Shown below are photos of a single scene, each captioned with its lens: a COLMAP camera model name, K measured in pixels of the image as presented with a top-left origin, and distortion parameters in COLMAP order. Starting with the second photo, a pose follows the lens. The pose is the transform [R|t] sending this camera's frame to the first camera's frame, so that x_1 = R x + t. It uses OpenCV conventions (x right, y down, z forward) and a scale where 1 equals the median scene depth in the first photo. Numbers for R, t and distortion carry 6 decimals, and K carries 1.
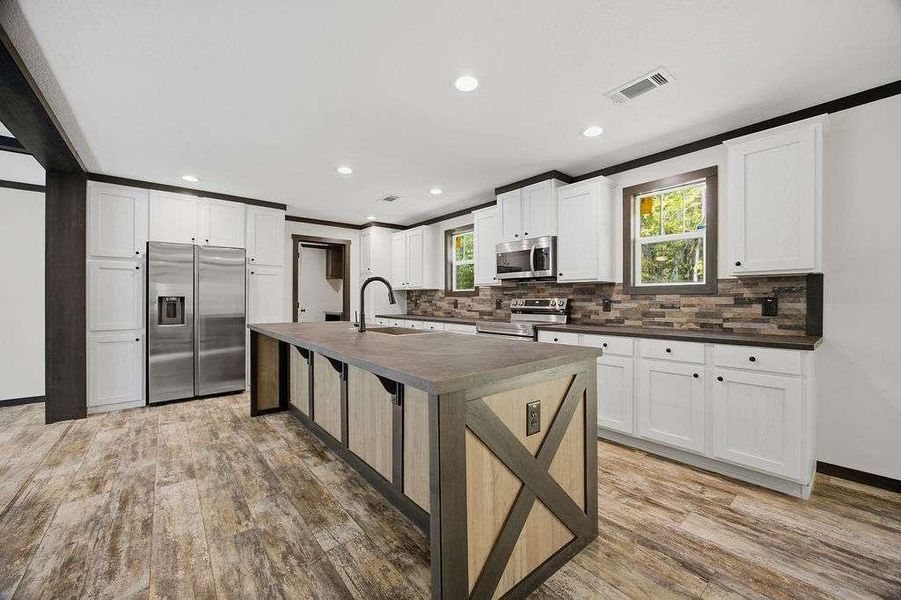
lens RADIAL K [[349.8, 0, 454.2], [0, 349.8, 299.7], [0, 0, 1]] dist [-0.009842, 0.000650]
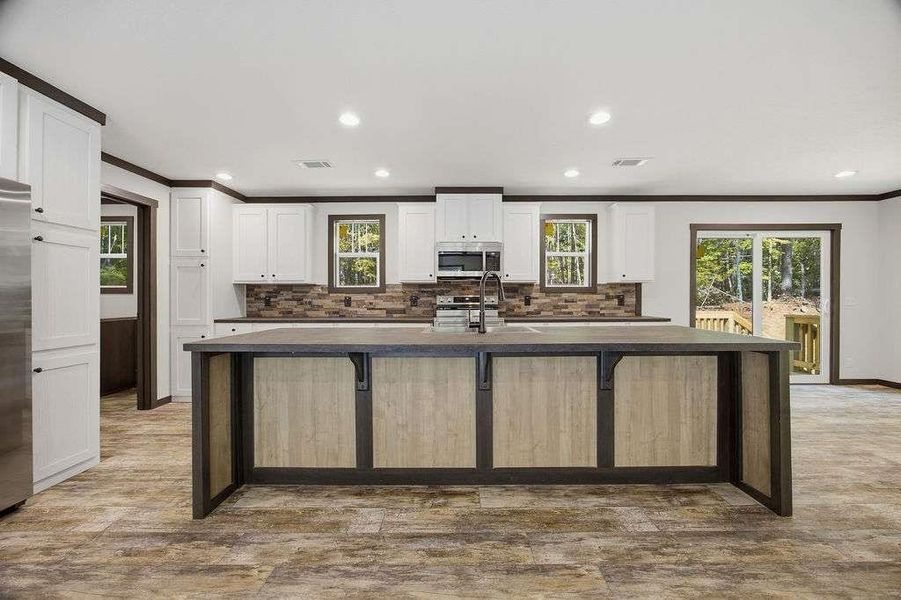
lens RADIAL K [[349.8, 0, 450.2], [0, 349.8, 298.7], [0, 0, 1]] dist [-0.009842, 0.000650]
pose [[0.639958, -0.003186, 0.768403, -0.789154], [0.001702, 0.999995, 0.002728, 0.003975], [-0.768408, -0.000438, 0.639960, 0.401016]]
